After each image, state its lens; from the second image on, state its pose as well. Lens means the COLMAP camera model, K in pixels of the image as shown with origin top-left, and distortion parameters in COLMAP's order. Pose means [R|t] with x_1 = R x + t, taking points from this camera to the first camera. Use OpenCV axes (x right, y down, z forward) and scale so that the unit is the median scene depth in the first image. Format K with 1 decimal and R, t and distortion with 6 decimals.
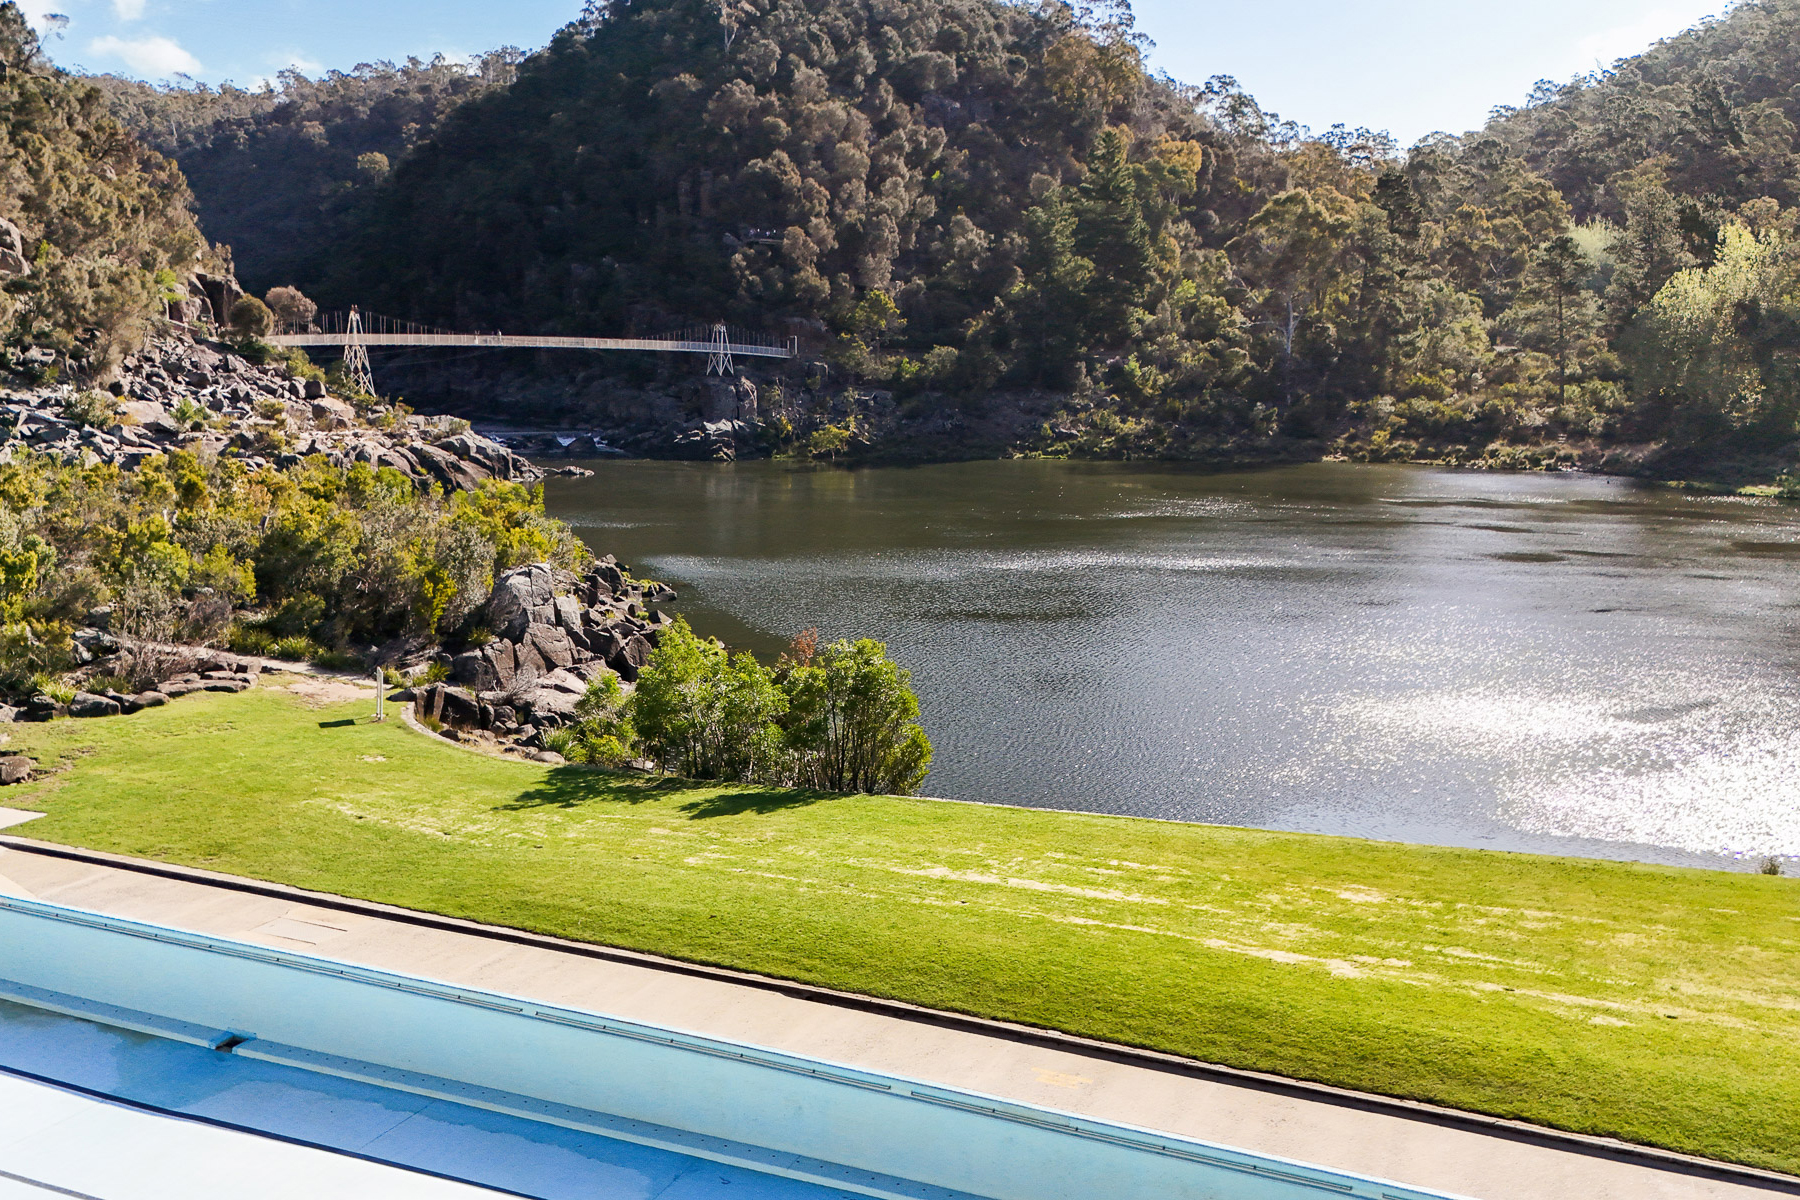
lens RADIAL K [[1562.9, 0, 900.0], [0, 1562.9, 600.0], [0, 0, 1]] dist [0.084688, -0.113821]
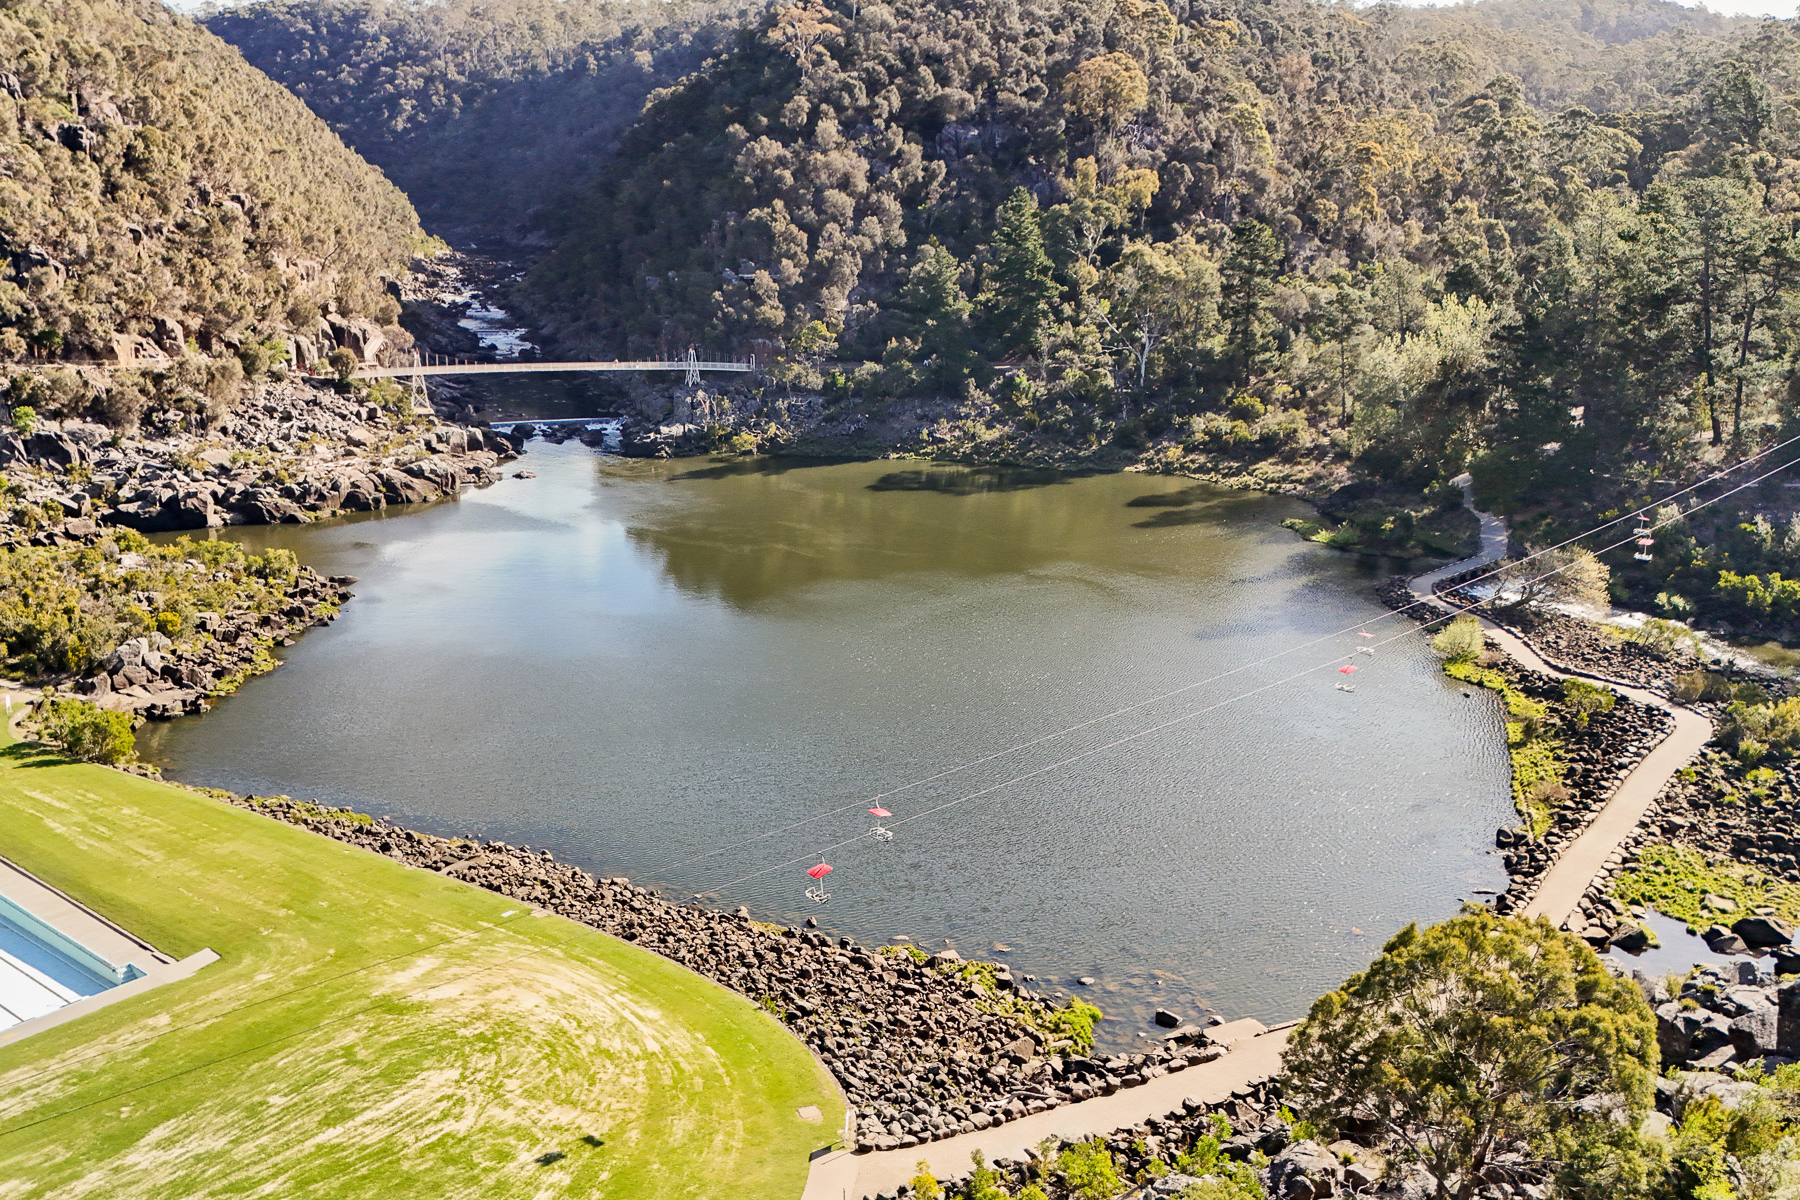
lens RADIAL K [[1584.2, 0, 929.4], [0, 1584.2, 599.4], [0, 0, 1]] dist [0.136435, -0.323087]
pose [[0.964649, 0.066830, -0.254922, 0.427934], [-0.040767, 0.993510, 0.106189, -0.107764], [0.260364, -0.092043, 0.961113, -0.286720]]
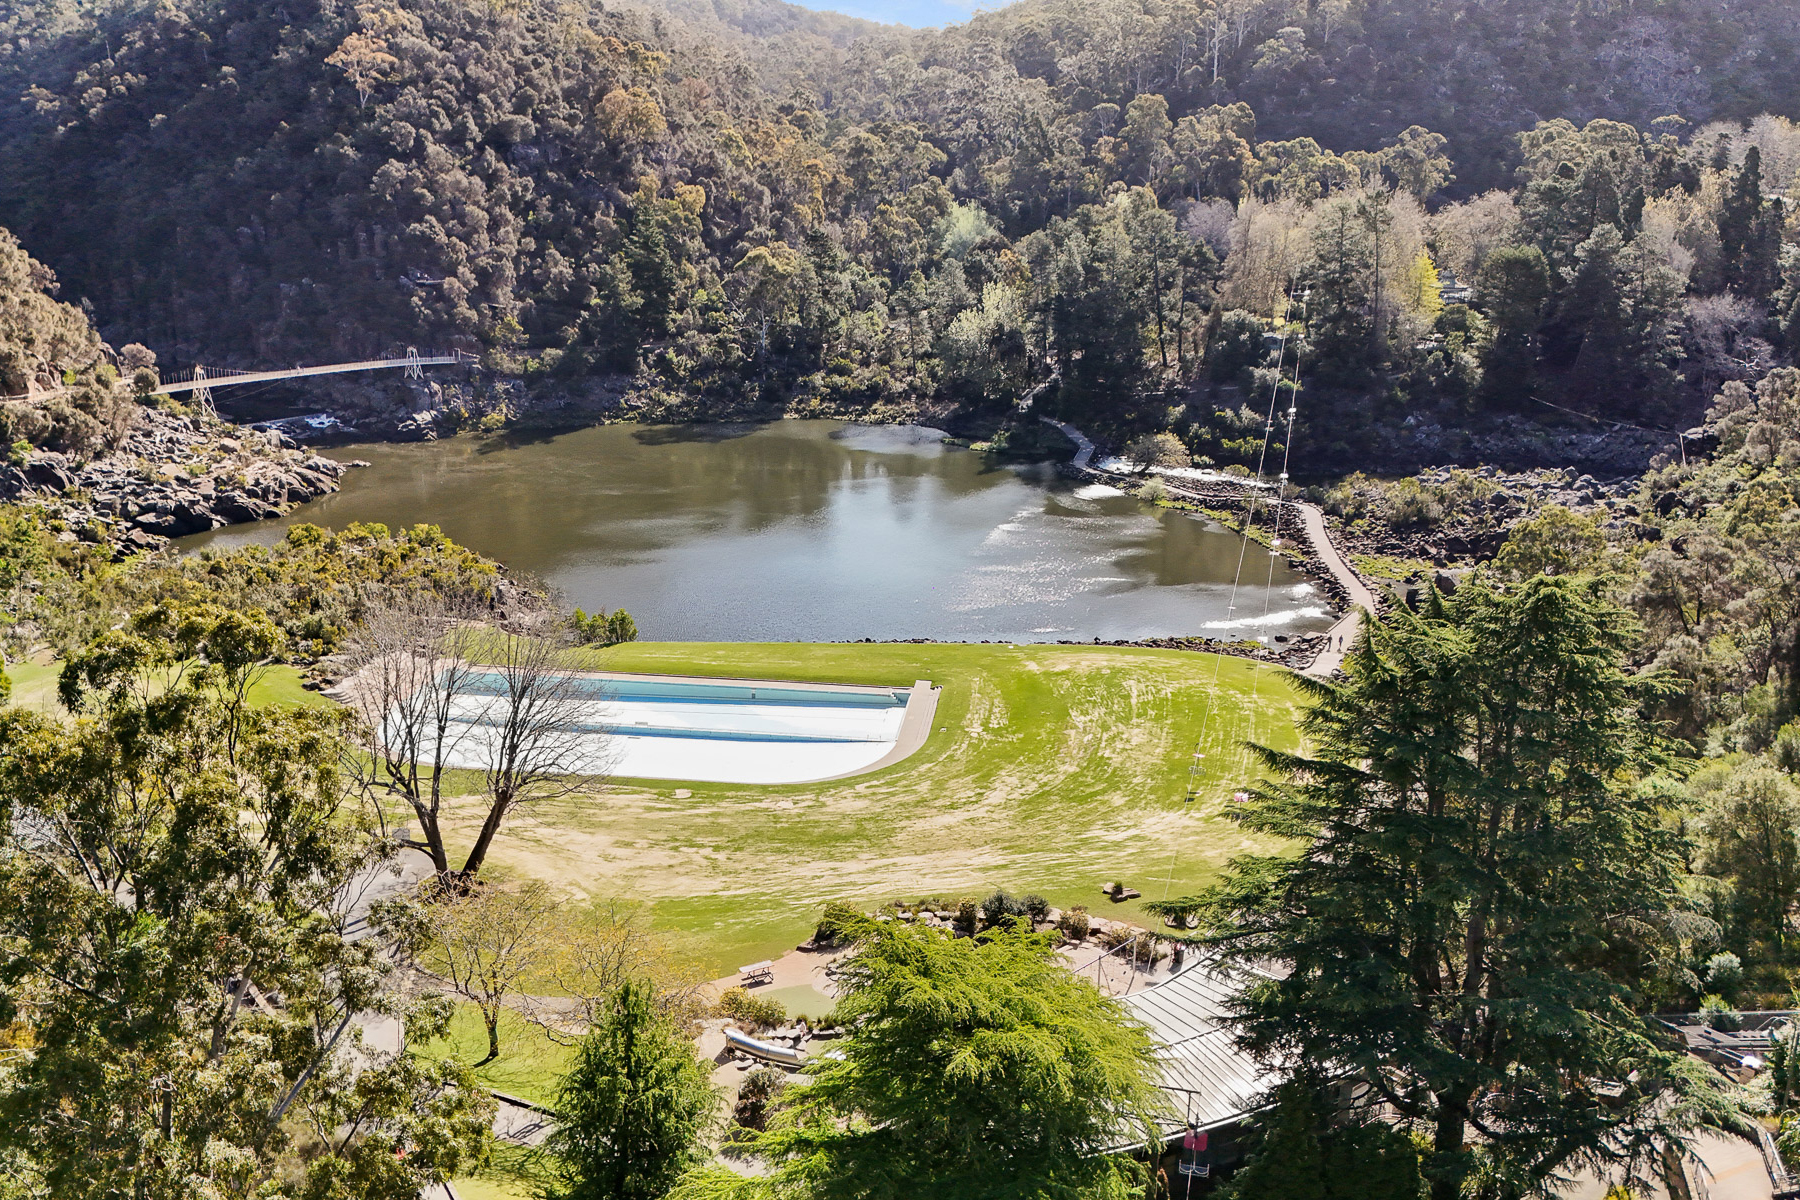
lens RADIAL K [[1584.2, 0, 929.4], [0, 1584.2, 599.4], [0, 0, 1]] dist [0.136435, -0.323087]
pose [[0.954085, -0.078834, 0.288977, -0.098135], [0.040575, 0.989867, 0.136076, -0.114809], [-0.296776, -0.118103, 0.947616, -0.705931]]
